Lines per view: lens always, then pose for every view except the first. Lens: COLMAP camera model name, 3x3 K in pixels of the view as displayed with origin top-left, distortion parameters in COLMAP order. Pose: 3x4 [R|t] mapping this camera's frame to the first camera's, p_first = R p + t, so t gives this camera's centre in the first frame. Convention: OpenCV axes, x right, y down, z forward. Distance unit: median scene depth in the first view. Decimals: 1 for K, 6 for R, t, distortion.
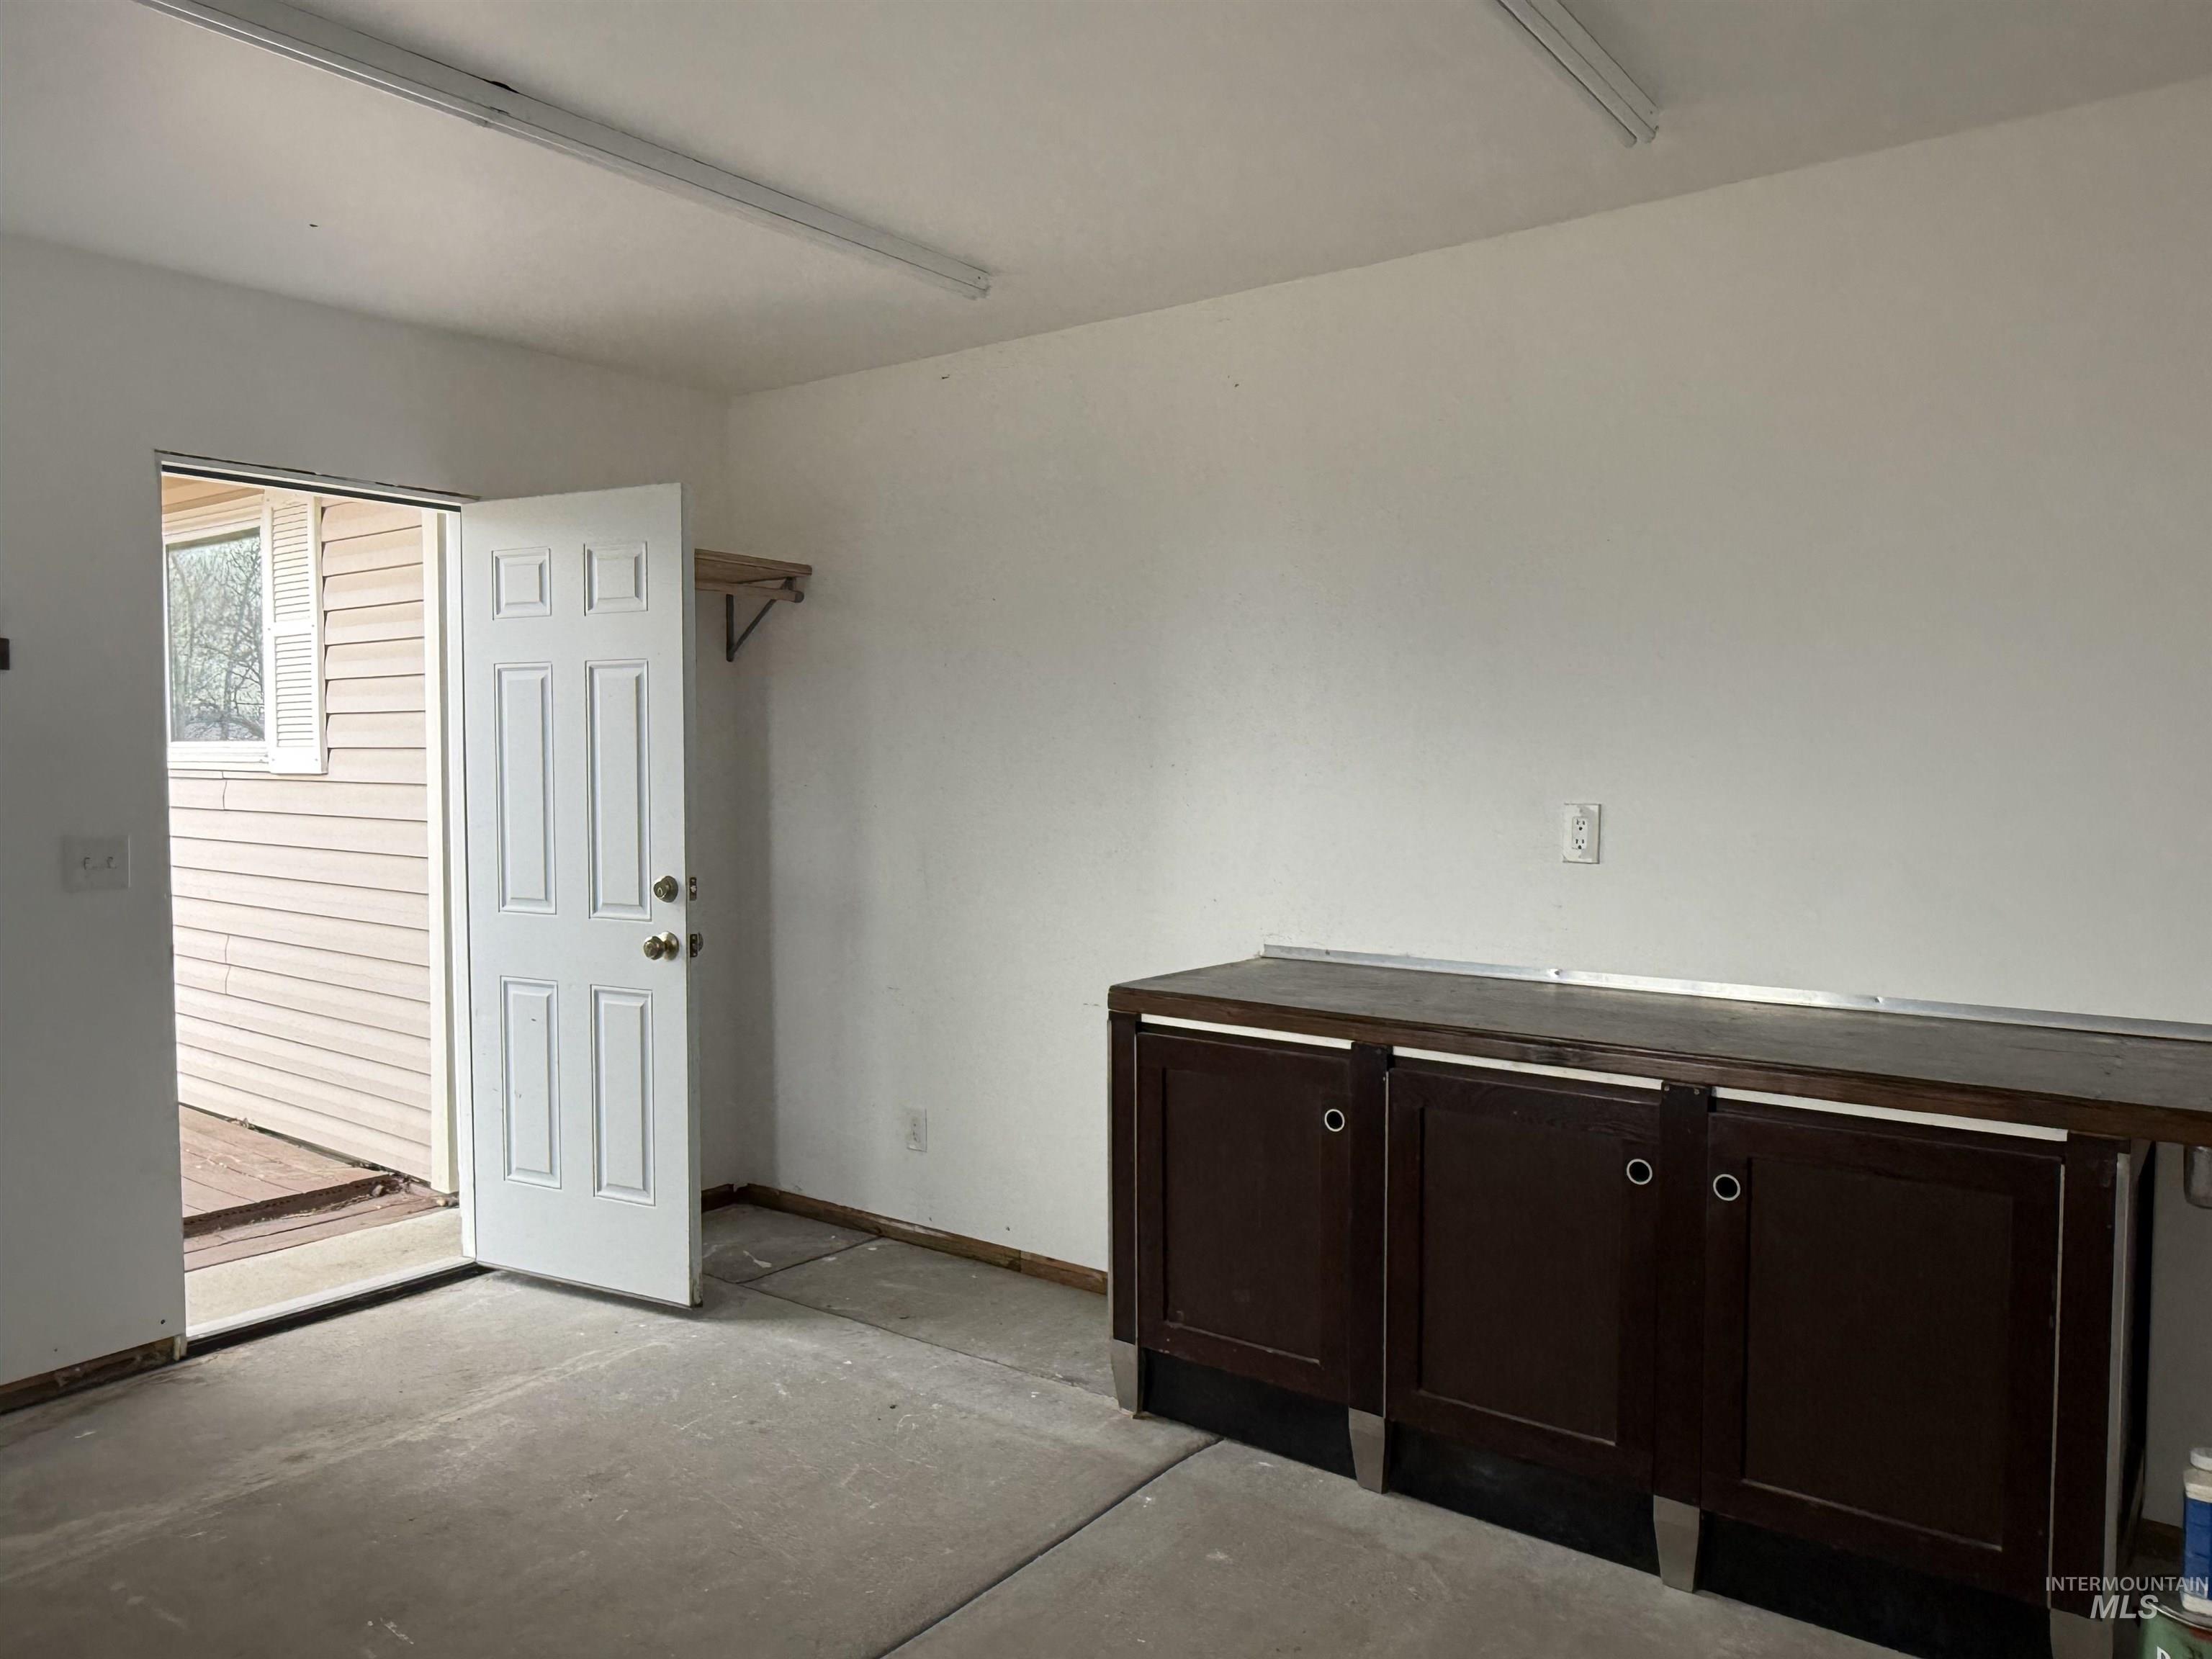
lens RADIAL K [[1547.7, 0, 1104.3], [0, 1547.7, 831.4], [0, 0, 1]] dist [0.012796, -0.026619]
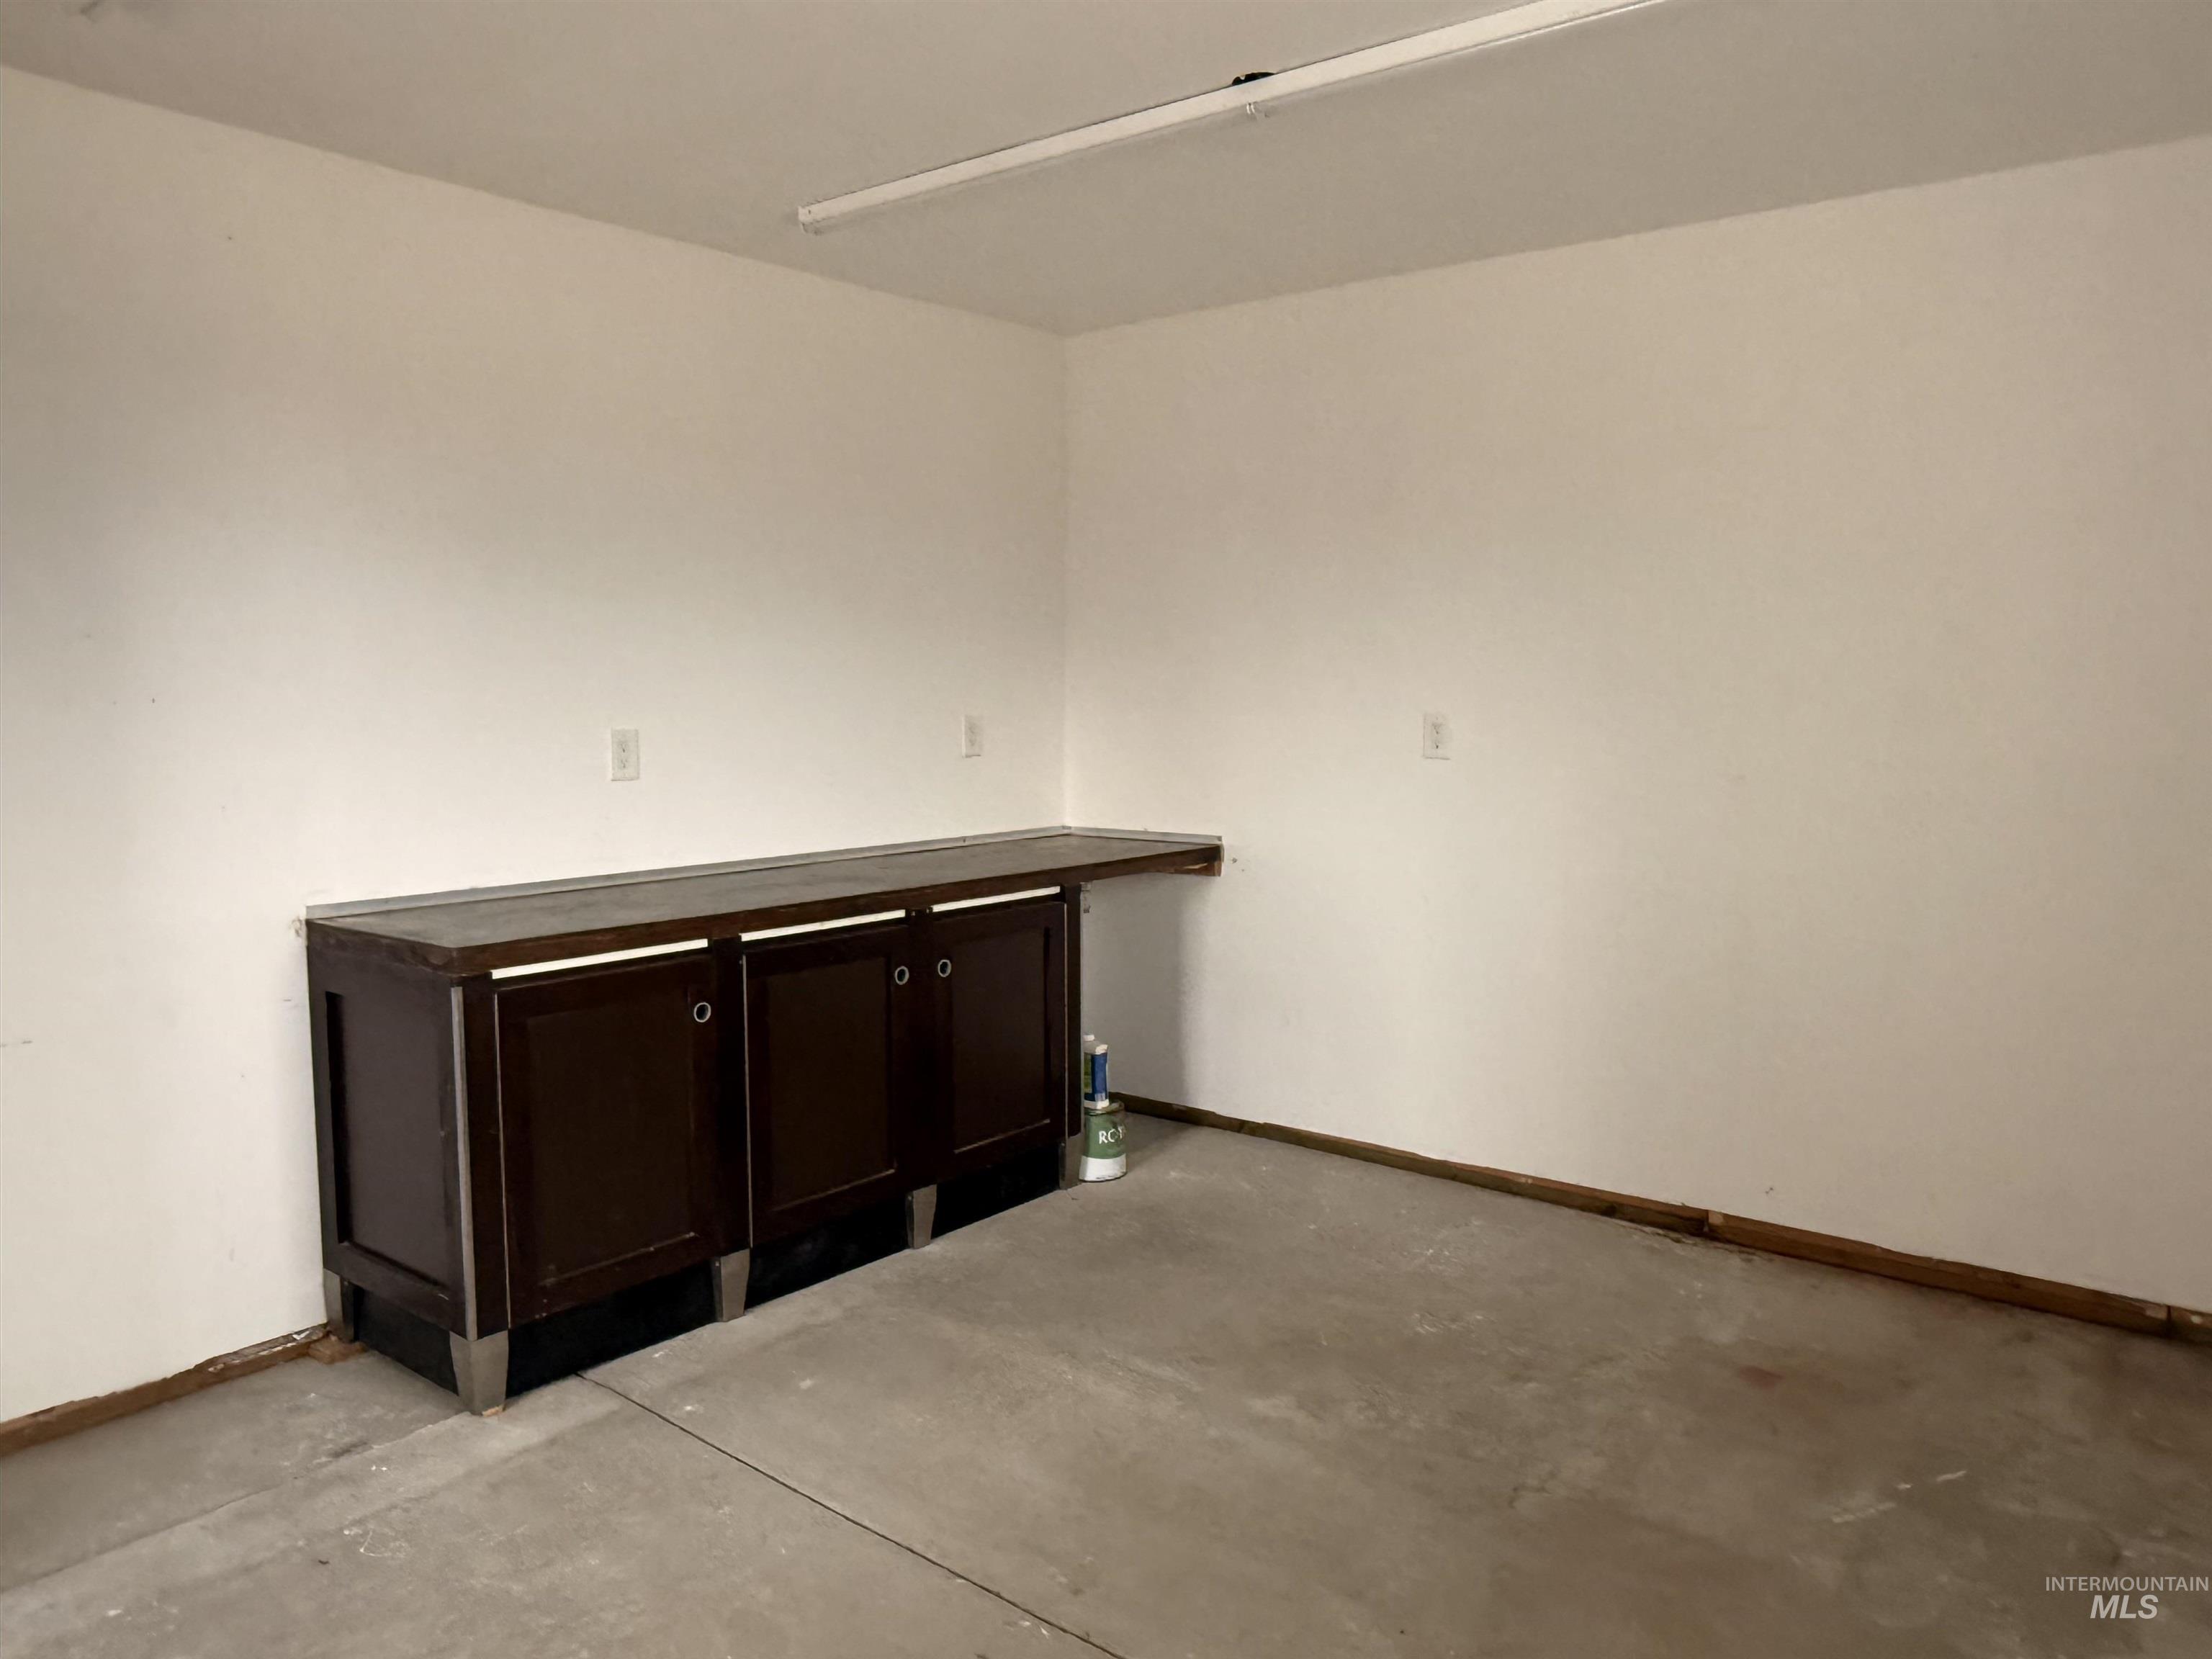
lens RADIAL K [[1547.7, 0, 1105.3], [0, 1547.7, 831.9], [0, 0, 1]] dist [0.012796, -0.026619]
pose [[0.031626, -0.098999, 0.994585, -0.939461], [0.038721, 0.994457, 0.097755, -0.040825], [-0.998749, 0.035420, 0.035284, 0.666653]]
